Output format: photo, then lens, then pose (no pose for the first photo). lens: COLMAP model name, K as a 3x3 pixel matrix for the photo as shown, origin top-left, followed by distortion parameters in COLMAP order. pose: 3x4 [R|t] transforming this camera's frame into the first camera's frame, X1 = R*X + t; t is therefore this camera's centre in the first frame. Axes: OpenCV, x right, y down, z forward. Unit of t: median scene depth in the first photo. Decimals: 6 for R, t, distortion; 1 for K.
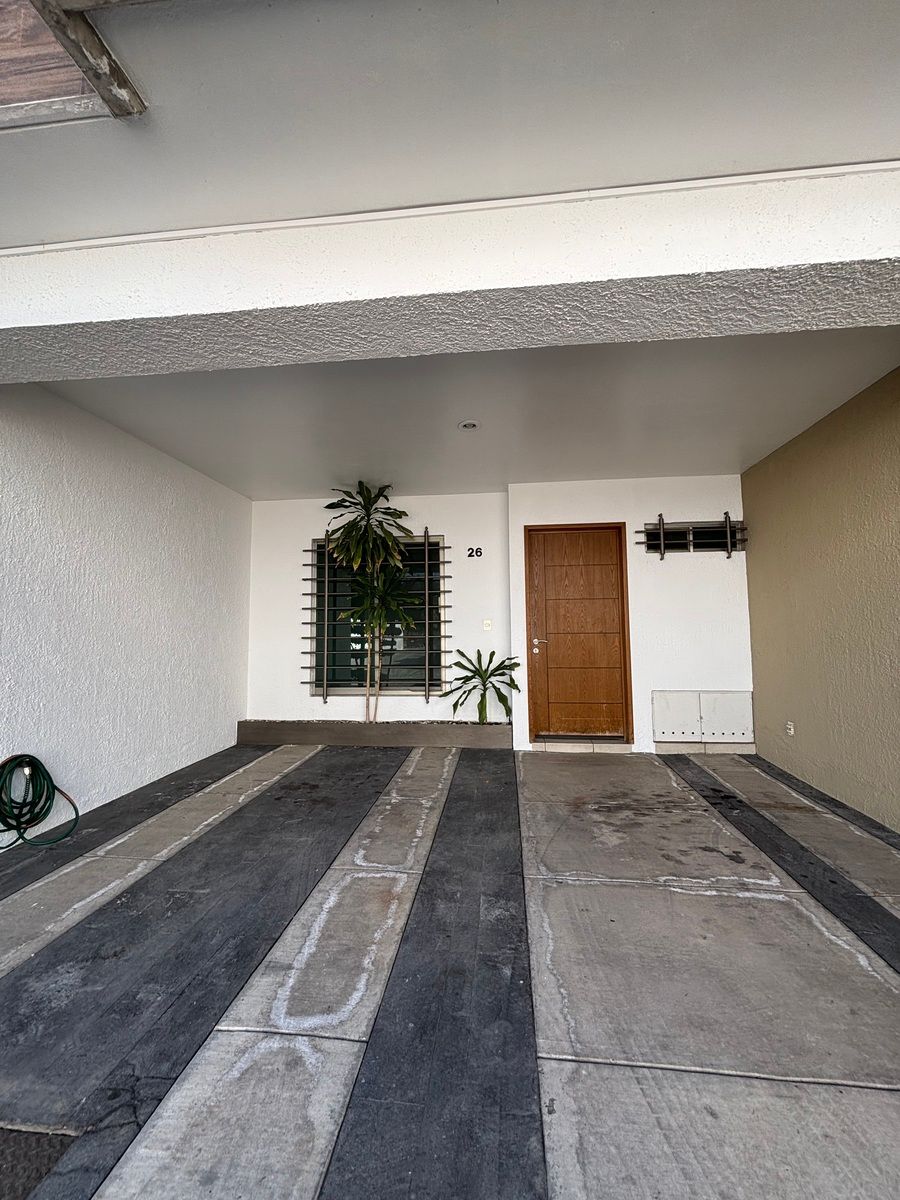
lens RADIAL K [[481.9, 0, 450.0], [0, 481.9, 600.0], [0, 0, 1]] dist [0.000899, 0.000005]
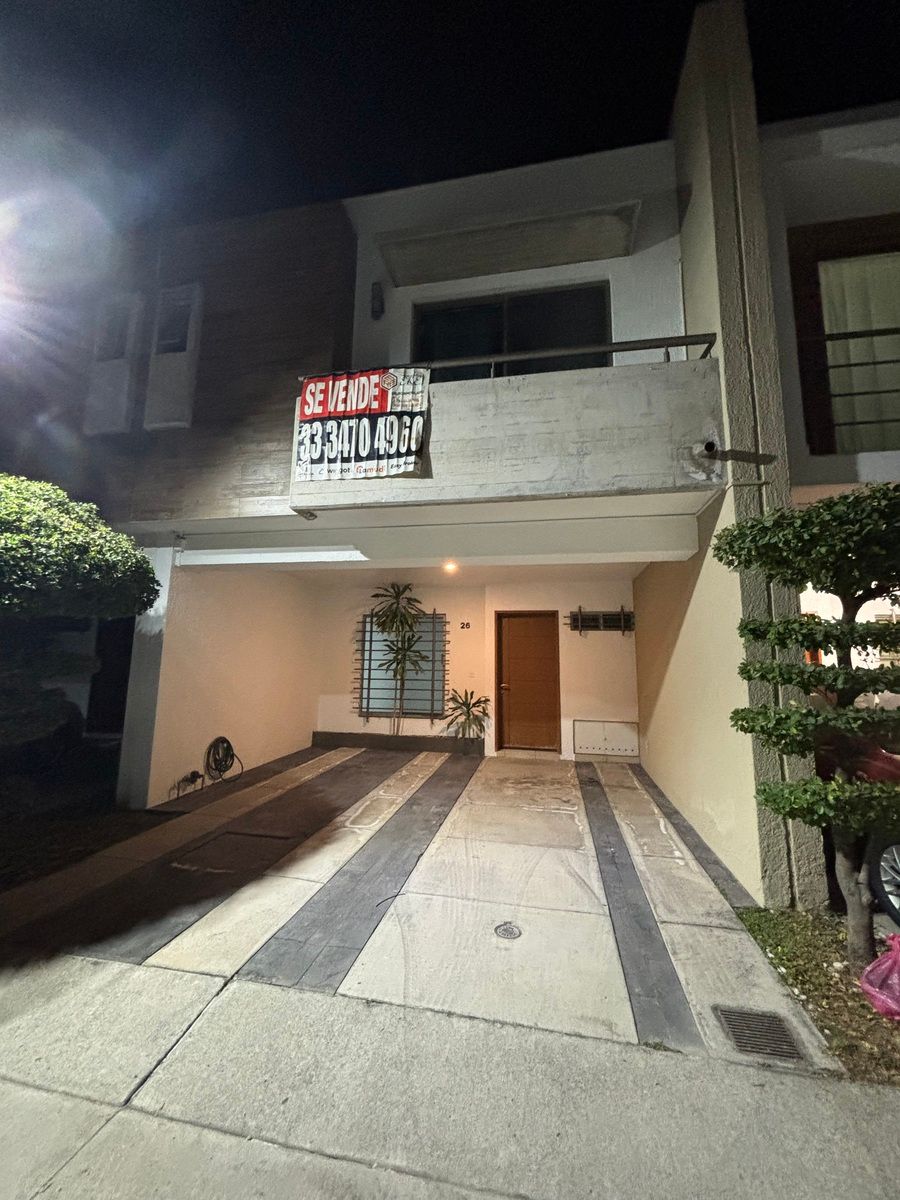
lens RADIAL K [[481.9, 0, 450.0], [0, 481.9, 600.0], [0, 0, 1]] dist [0.000899, 0.000005]
pose [[0.995791, 0.010236, -0.091075, 0.152675], [-0.016398, 0.997607, -0.067172, -0.082555], [0.090170, 0.068383, 0.993576, -0.579153]]
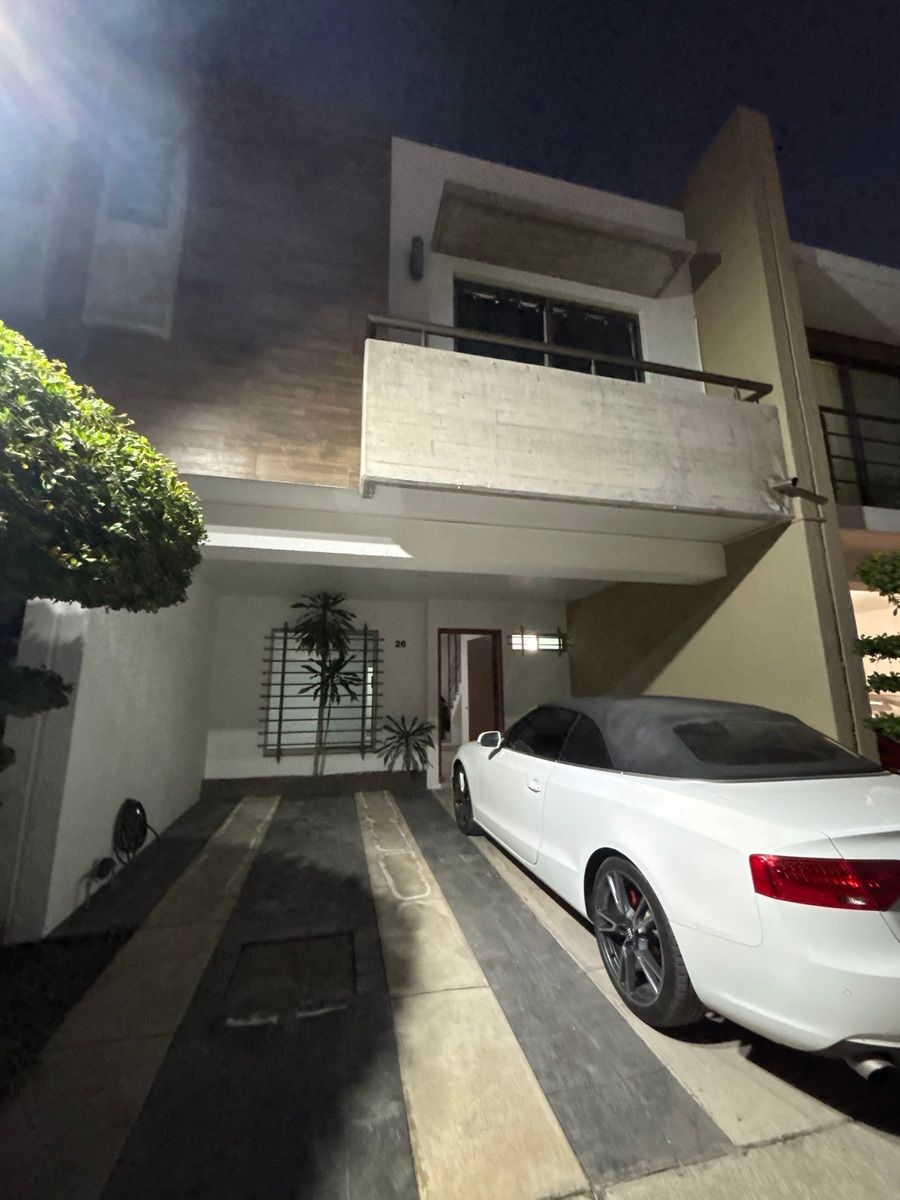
lens RADIAL K [[481.9, 0, 450.0], [0, 481.9, 600.0], [0, 0, 1]] dist [0.000899, 0.000005]
pose [[0.941826, 0.064813, 0.329792, -0.299610], [-0.023507, 0.991530, -0.127732, -0.055805], [-0.335278, 0.112549, 0.935372, -0.388517]]
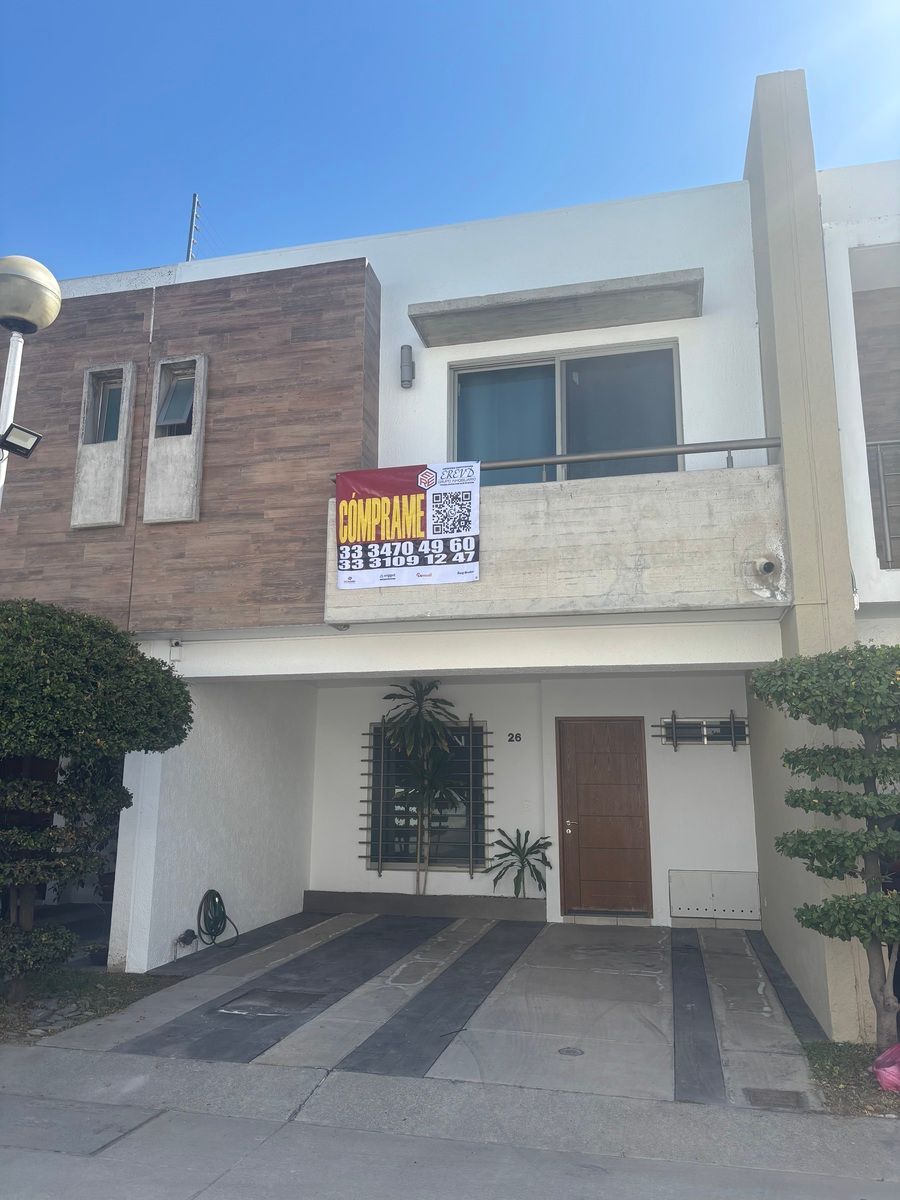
lens RADIAL K [[900.8, 0, 428.2], [0, 900.8, 597.3], [0, 0, 1]] dist [0.103864, -0.218638]
pose [[0.989736, -0.015742, -0.142041, 0.166280], [-0.005072, 0.989419, -0.144995, -0.124837], [0.142821, 0.144228, 0.979184, -1.184898]]
